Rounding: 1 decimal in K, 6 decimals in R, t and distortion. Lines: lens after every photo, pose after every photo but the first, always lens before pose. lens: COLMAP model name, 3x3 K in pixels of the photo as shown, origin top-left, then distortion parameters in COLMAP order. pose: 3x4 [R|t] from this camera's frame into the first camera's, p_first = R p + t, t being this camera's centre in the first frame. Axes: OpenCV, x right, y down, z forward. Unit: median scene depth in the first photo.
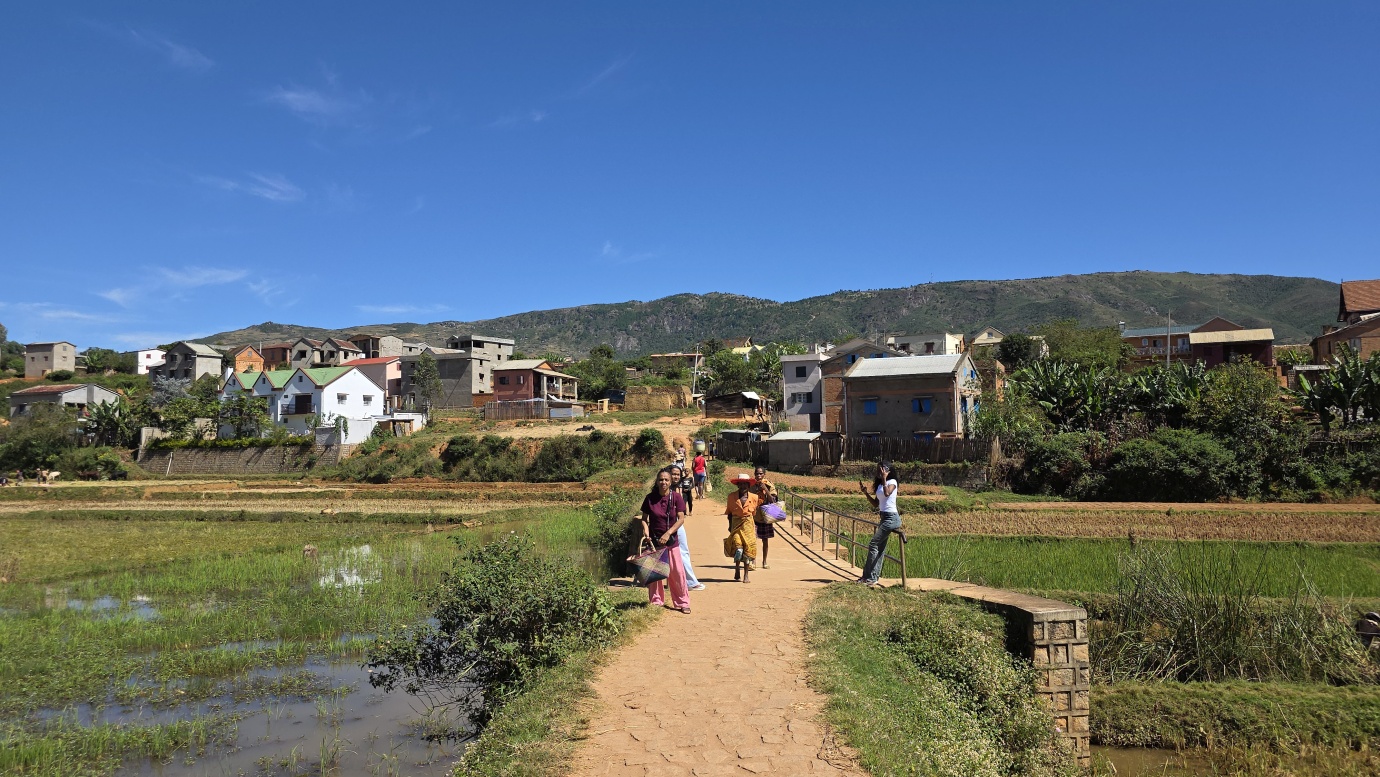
lens RADIAL K [[898.2, 0, 690.0], [0, 898.2, 388.5], [0, 0, 1]] dist [-0.005970, -0.003488]
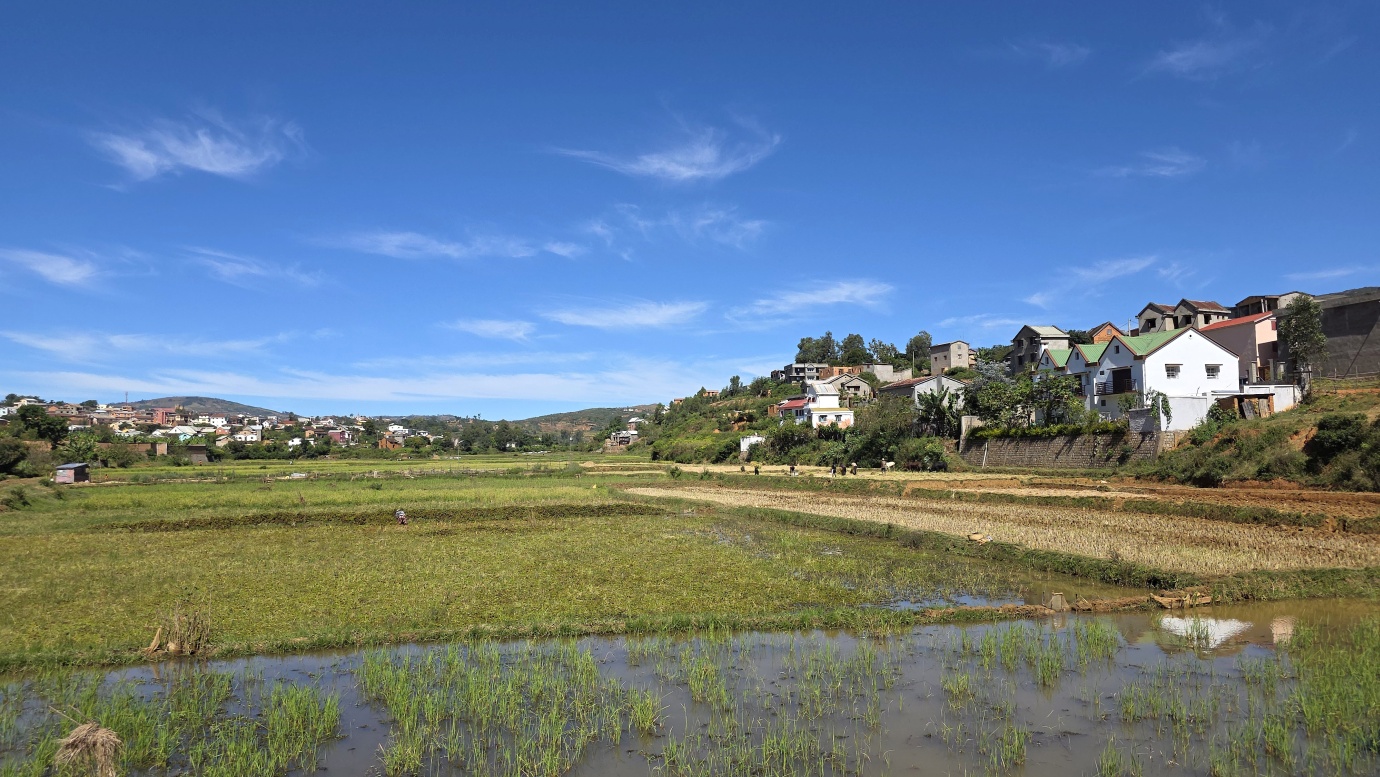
lens RADIAL K [[898.2, 0, 690.0], [0, 898.2, 388.5], [0, 0, 1]] dist [-0.005970, -0.003488]
pose [[0.581218, -0.051149, -0.812139, -0.012171], [0.060804, 0.997962, -0.019338, 0.015948], [0.811473, -0.038142, 0.583144, 0.228956]]
